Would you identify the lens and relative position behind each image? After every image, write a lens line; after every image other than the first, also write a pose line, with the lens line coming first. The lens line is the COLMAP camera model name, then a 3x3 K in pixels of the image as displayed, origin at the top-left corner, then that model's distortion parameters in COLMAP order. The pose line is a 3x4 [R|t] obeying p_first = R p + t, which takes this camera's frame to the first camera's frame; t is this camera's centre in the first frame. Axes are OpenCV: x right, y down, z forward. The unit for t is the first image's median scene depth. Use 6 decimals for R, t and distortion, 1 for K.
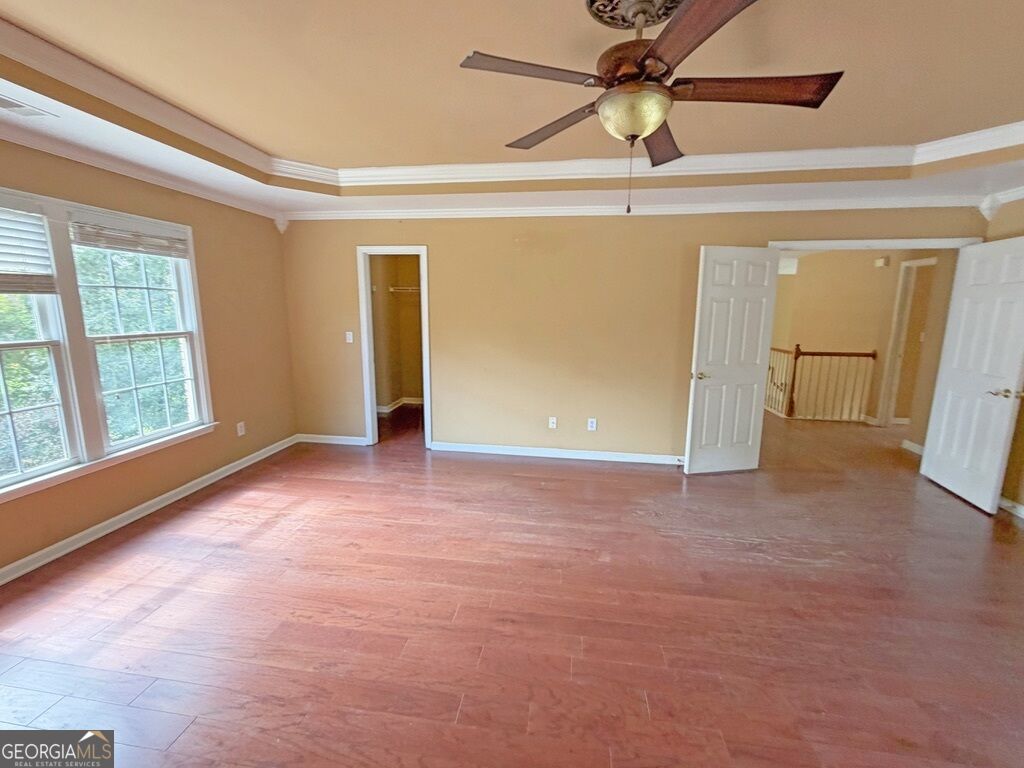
lens RADIAL K [[428.2, 0, 513.9], [0, 428.2, 380.3], [0, 0, 1]] dist [0.007466, 0.000139]
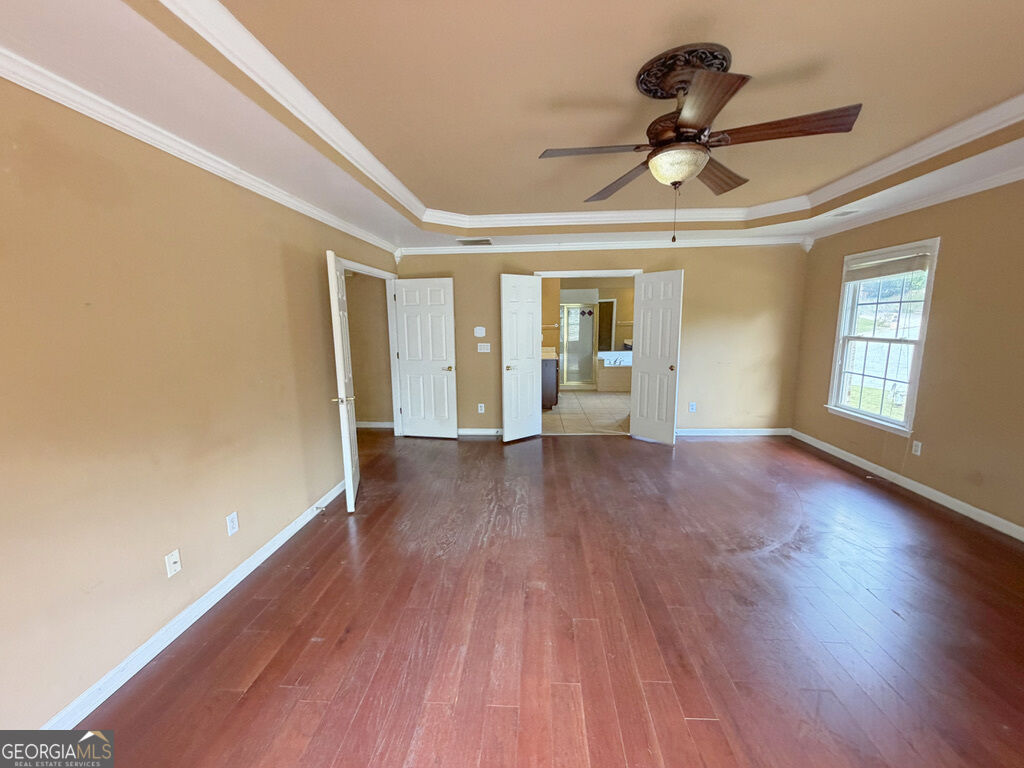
lens RADIAL K [[409.2, 0, 507.7], [0, 409.2, 381.3], [0, 0, 1]] dist [0.006980, 0.000208]
pose [[-0.067592, -0.155972, 0.985446, -0.491782], [0.180009, 0.969590, 0.165809, -0.148841], [-0.981340, 0.188596, -0.037460, 0.834360]]
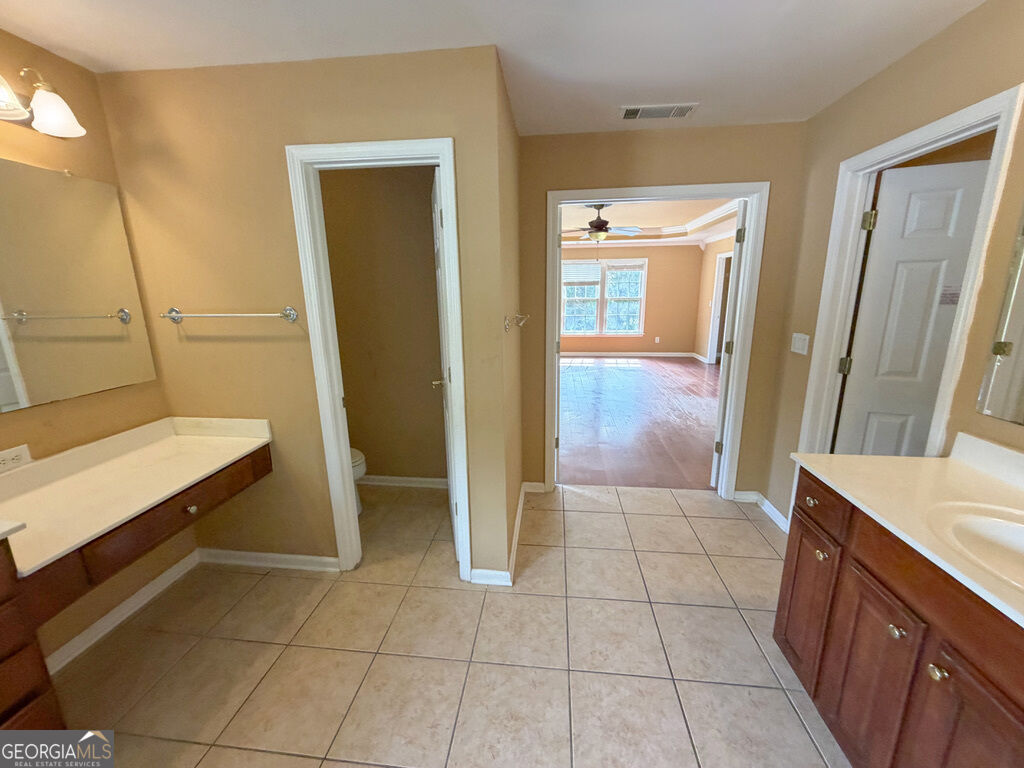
lens RADIAL K [[409.2, 0, 507.7], [0, 409.2, 381.3], [0, 0, 1]] dist [0.006980, 0.000208]
pose [[0.030433, 0.213351, -0.976502, 2.020085], [-0.153036, 0.966430, 0.206381, -0.009350], [0.987752, 0.143159, 0.062062, 0.088618]]
